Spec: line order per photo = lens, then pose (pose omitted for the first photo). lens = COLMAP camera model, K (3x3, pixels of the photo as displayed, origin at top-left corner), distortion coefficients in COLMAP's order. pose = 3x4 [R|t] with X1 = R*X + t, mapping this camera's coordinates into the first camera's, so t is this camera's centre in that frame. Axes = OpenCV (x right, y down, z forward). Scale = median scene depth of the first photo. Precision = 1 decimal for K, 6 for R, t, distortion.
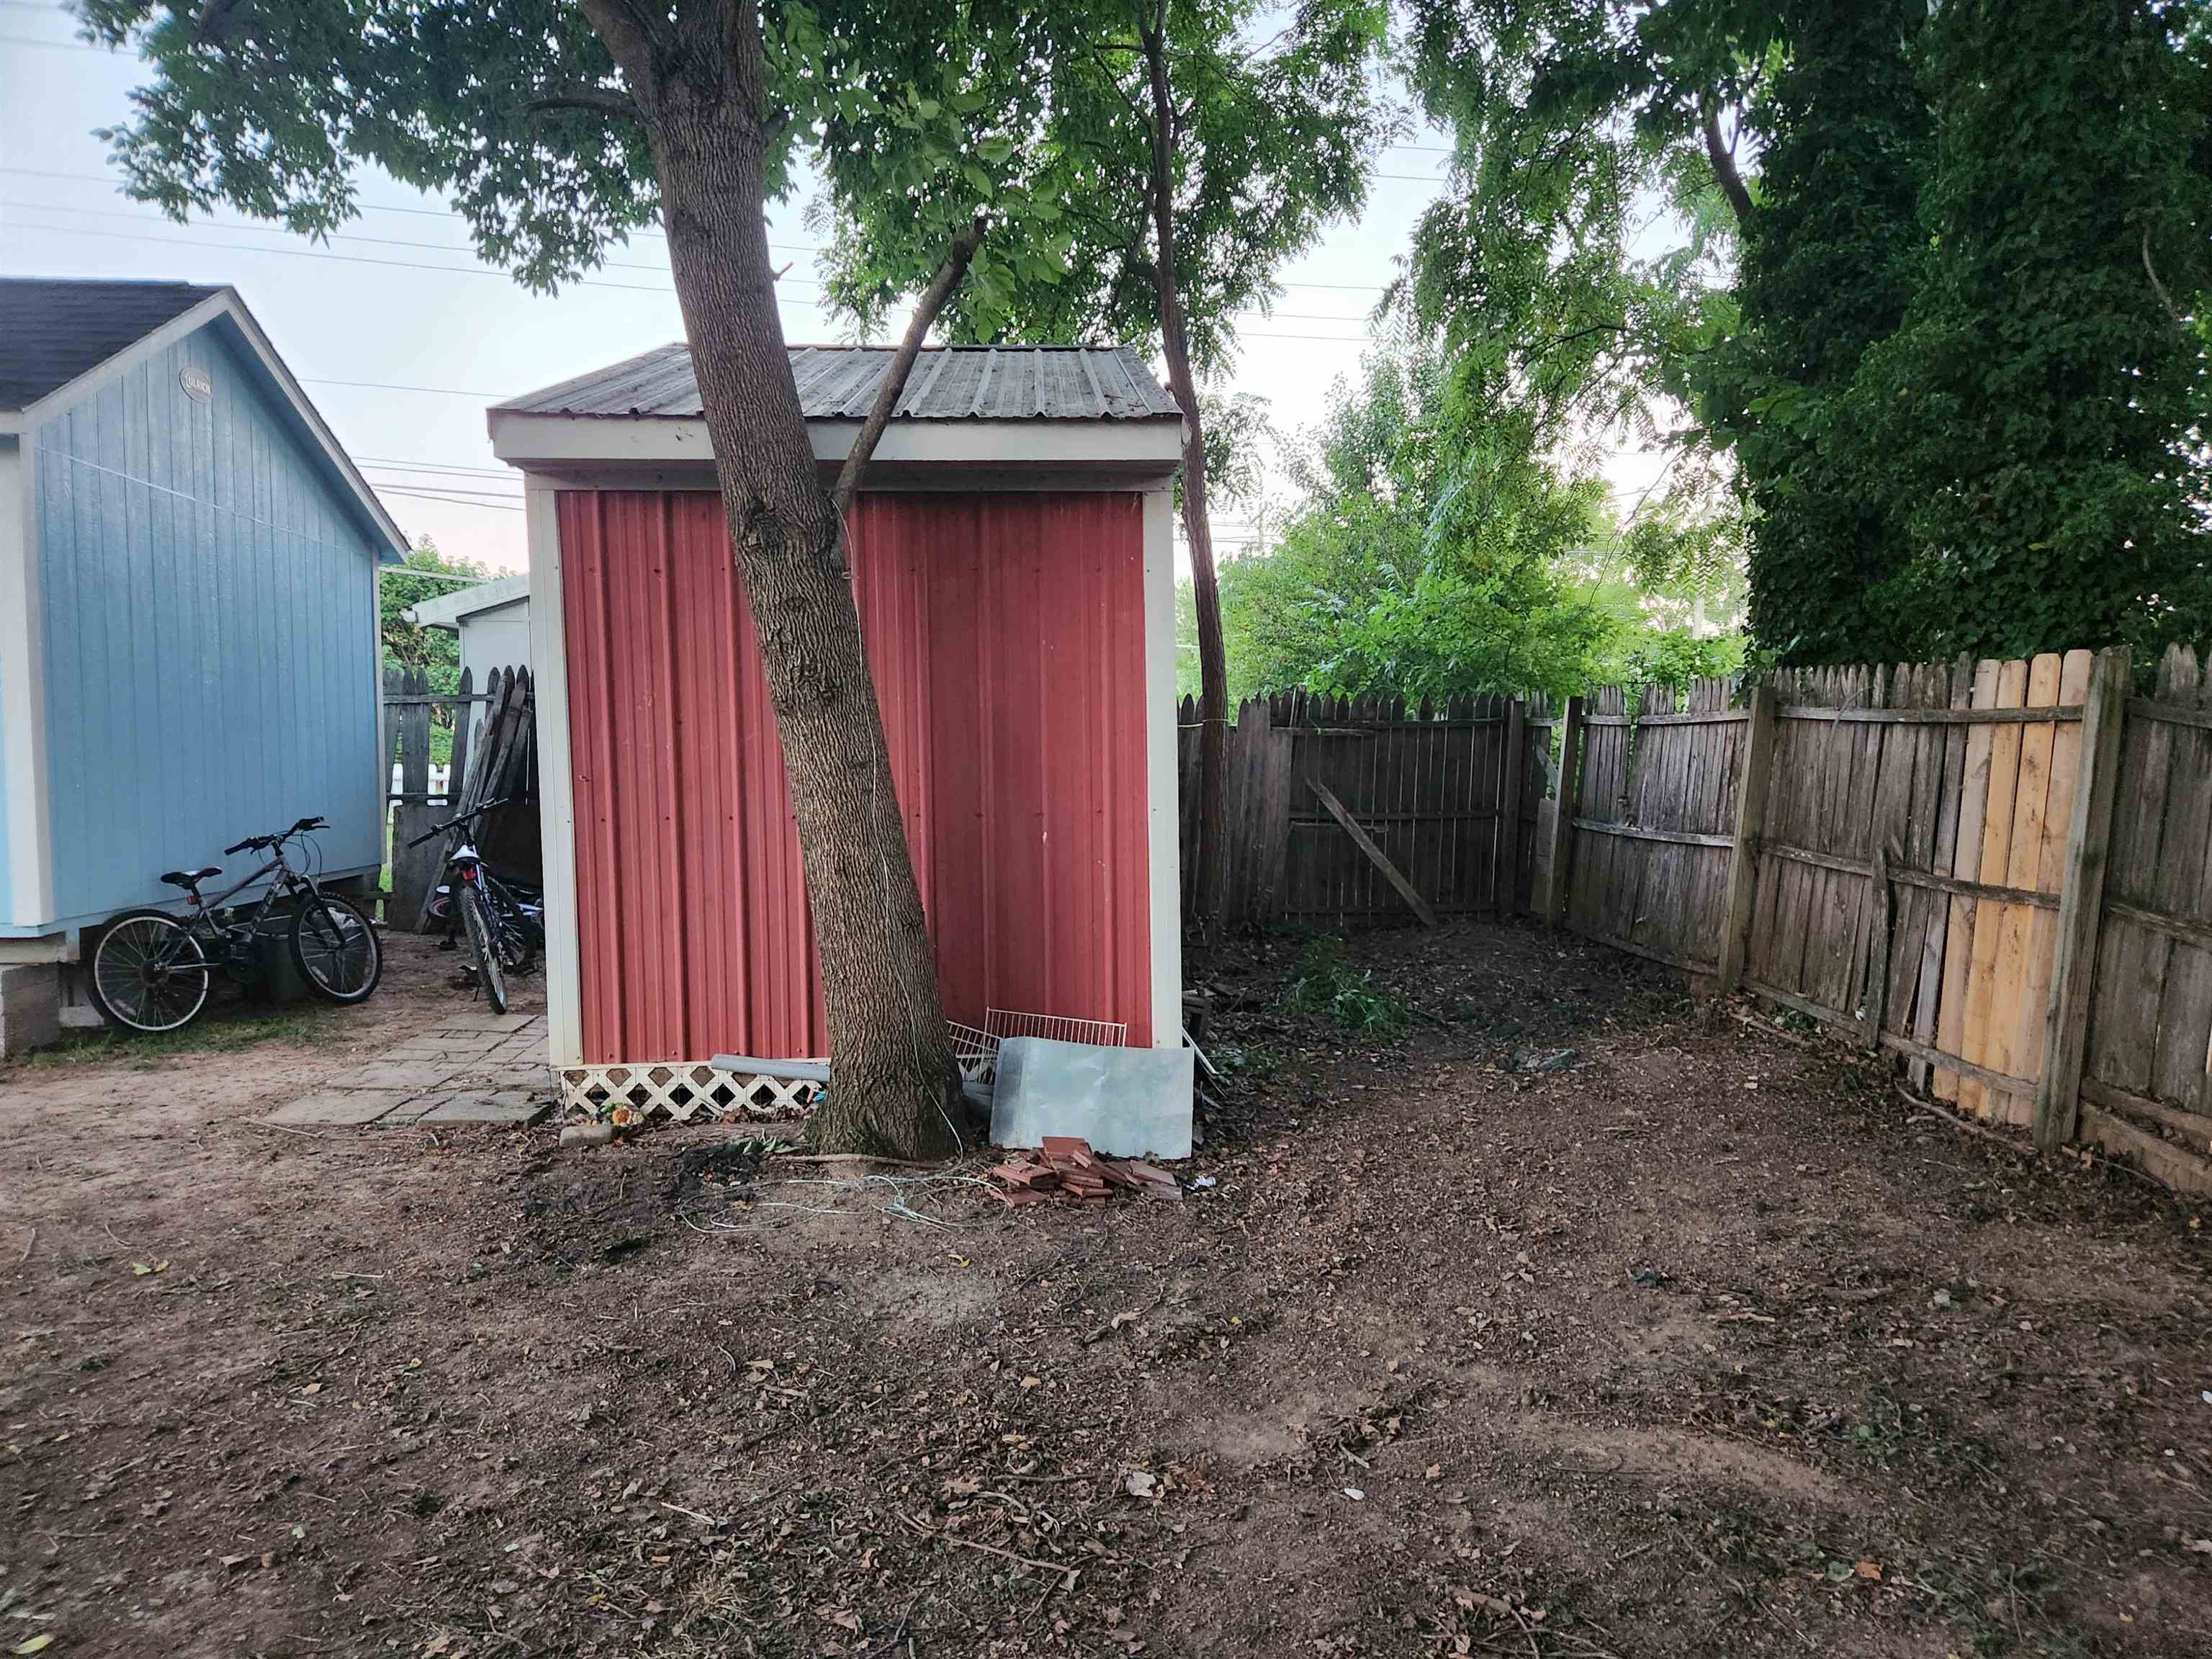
lens RADIAL K [[1484.9, 0, 1142.0], [0, 1484.9, 825.8], [0, 0, 1]] dist [0.065436, -0.062186]
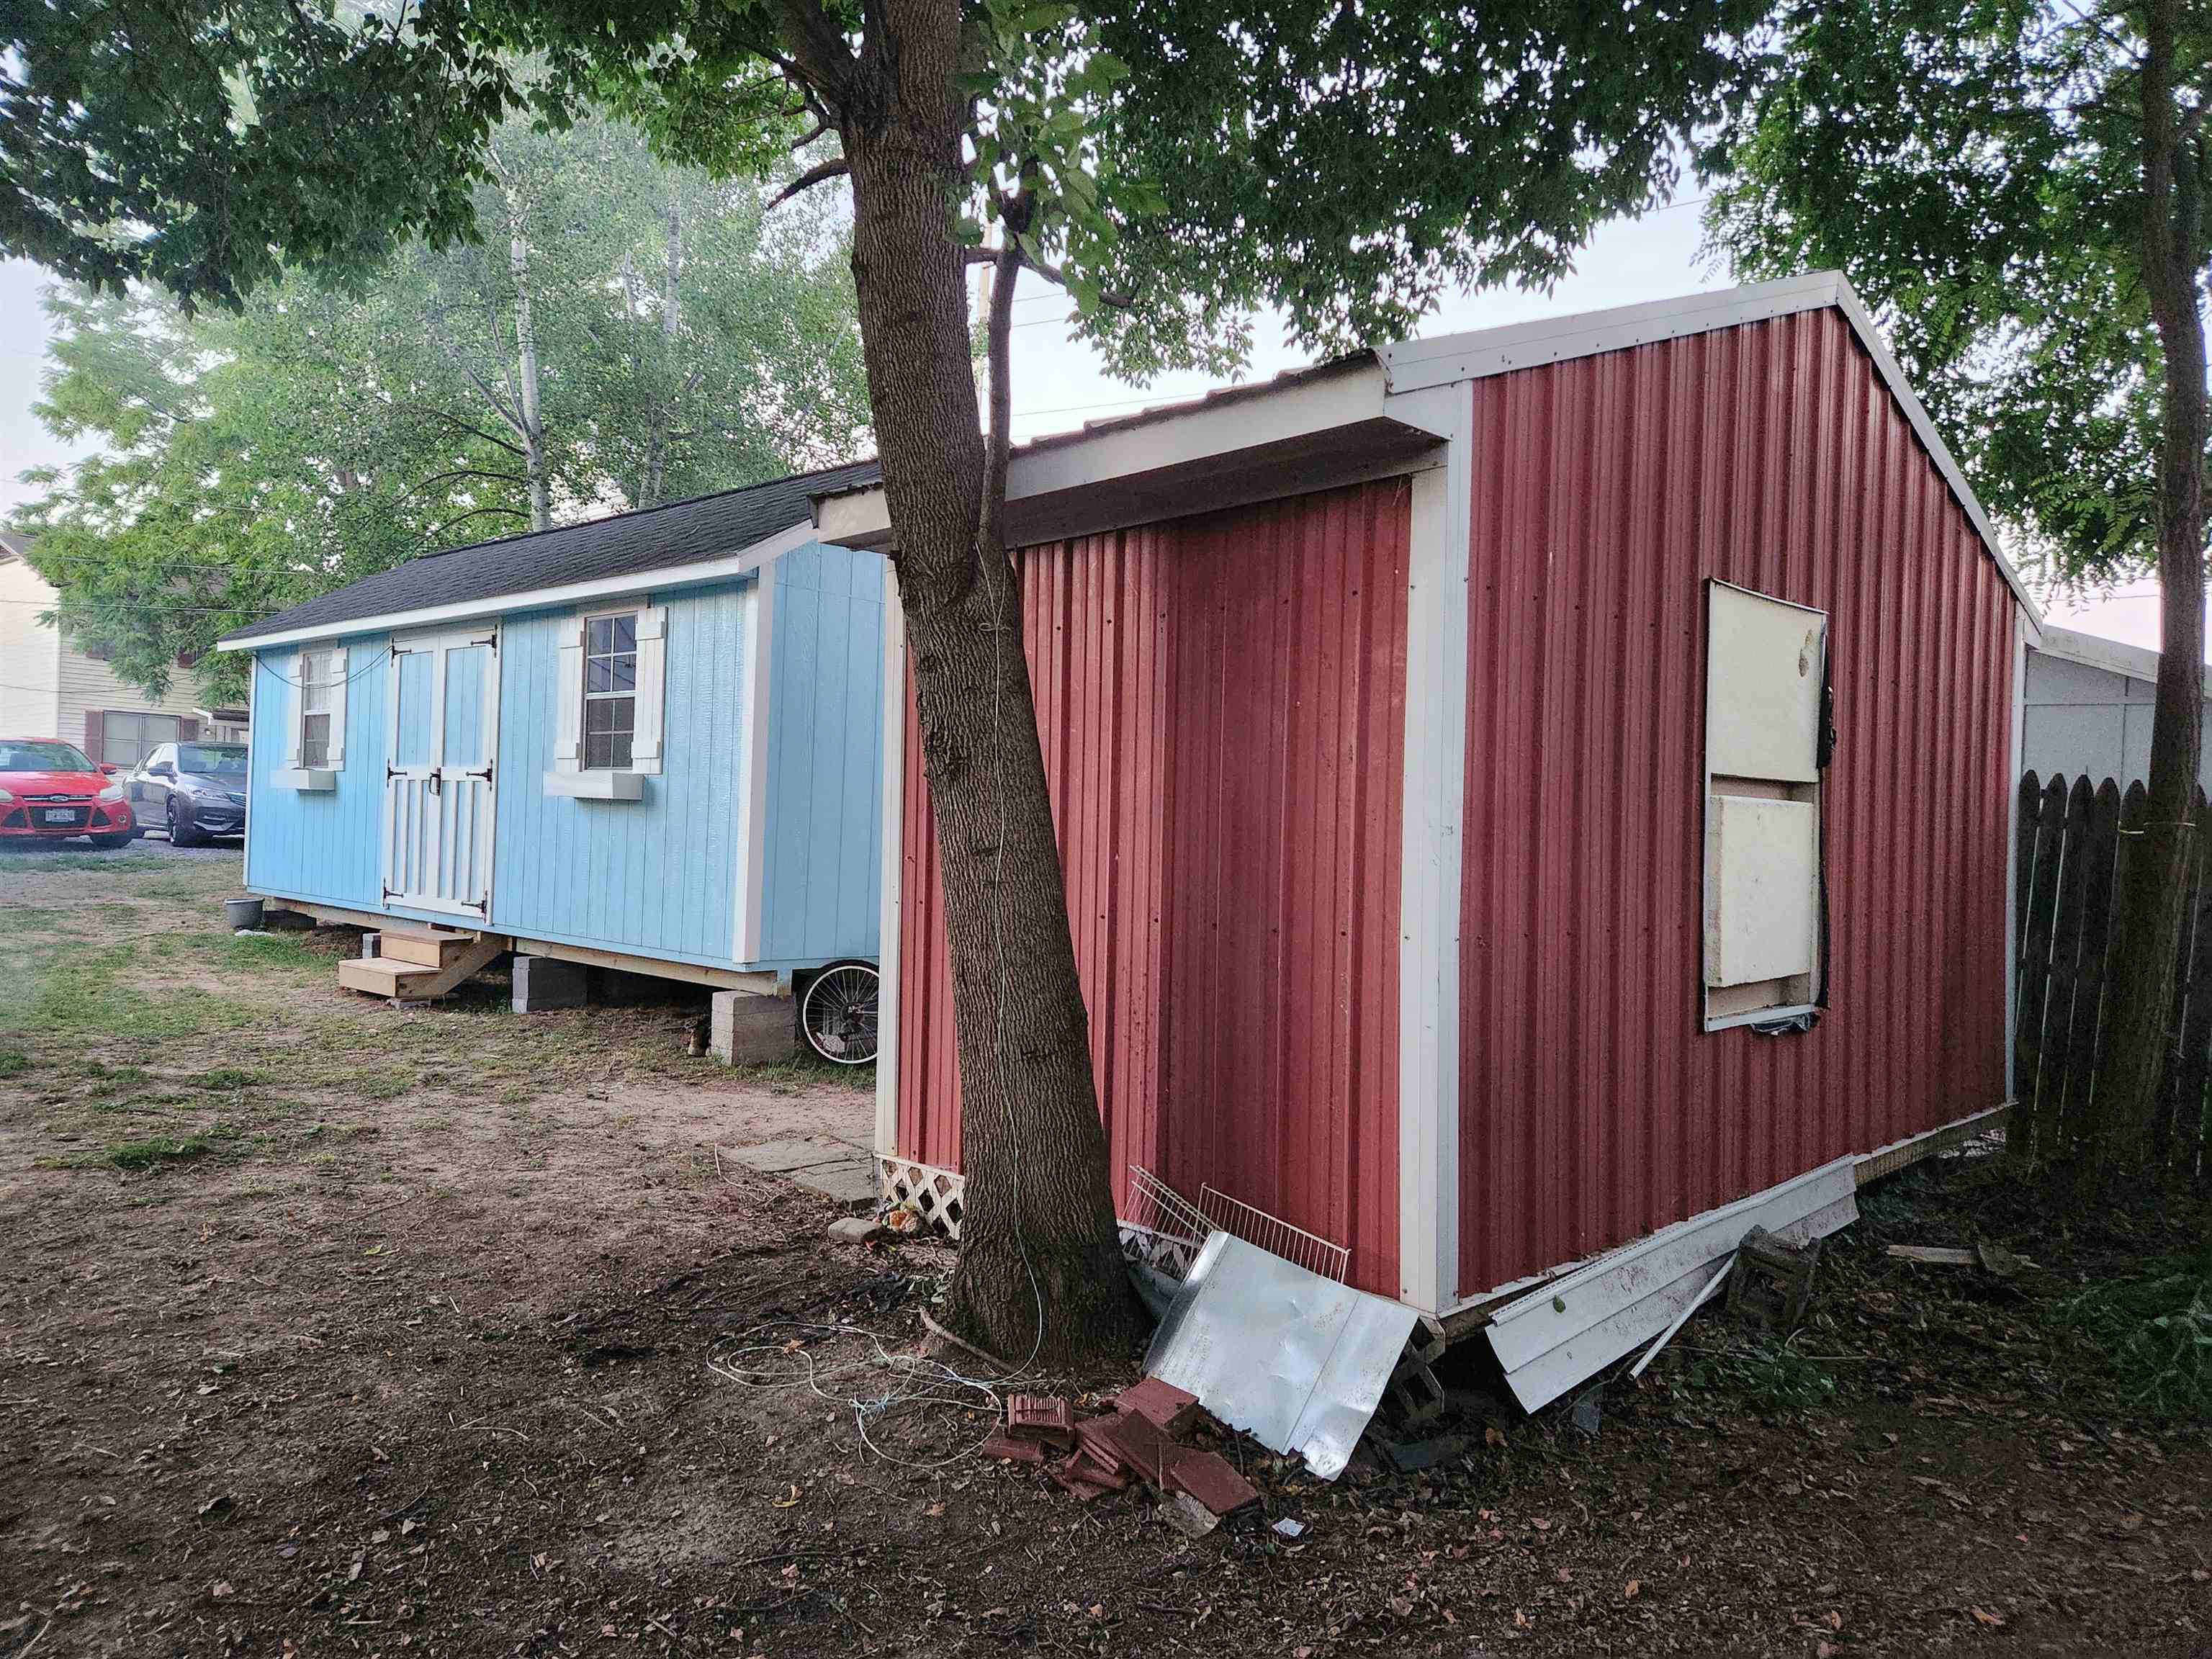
lens RADIAL K [[1492.6, 0, 1103.7], [0, 1492.6, 853.2], [0, 0, 1]] dist [0.098757, -0.079101]
pose [[0.661832, 0.037715, -0.748703, 0.426376], [-0.078326, 0.996746, -0.019029, -0.026233], [0.745549, 0.071237, 0.662633, 0.445913]]
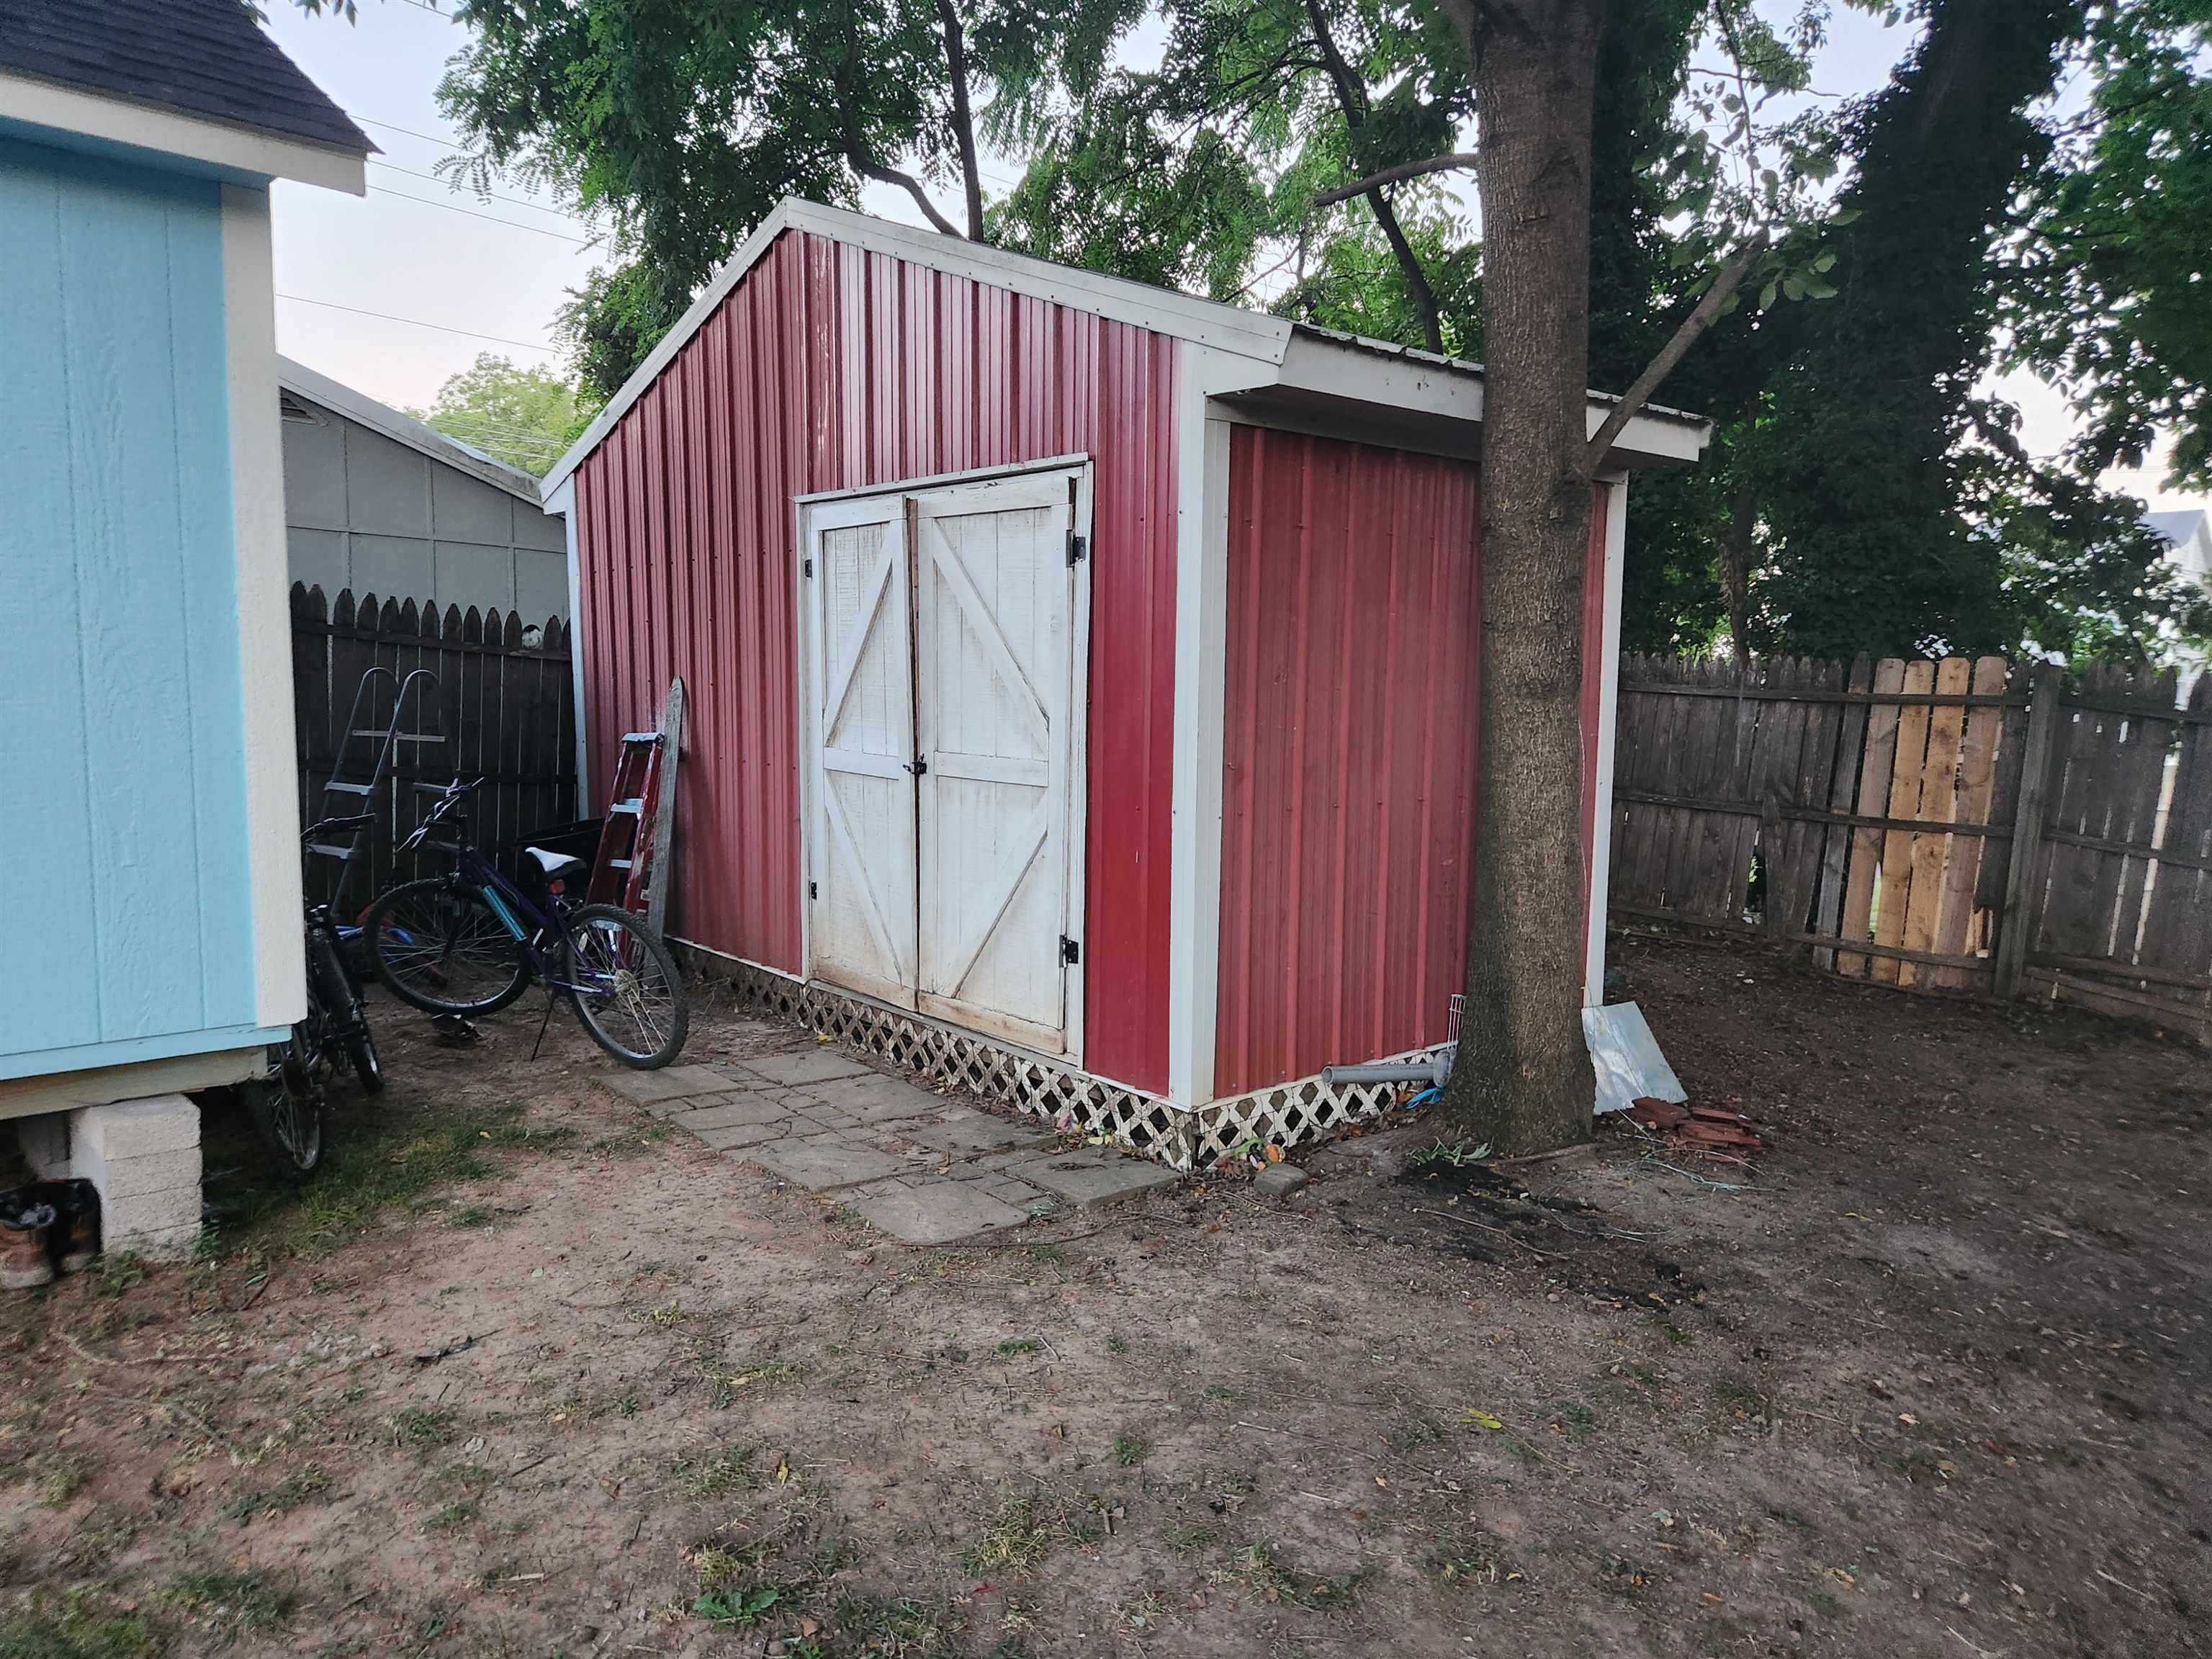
lens RADIAL K [[1469.5, 0, 1113.2], [0, 1469.5, 804.9], [0, 0, 1]] dist [0.089160, -0.073526]
pose [[0.792912, -0.037592, 0.608176, -0.925943], [0.015590, 0.999020, 0.041425, -0.046915], [-0.609137, -0.023365, 0.792721, 0.364511]]
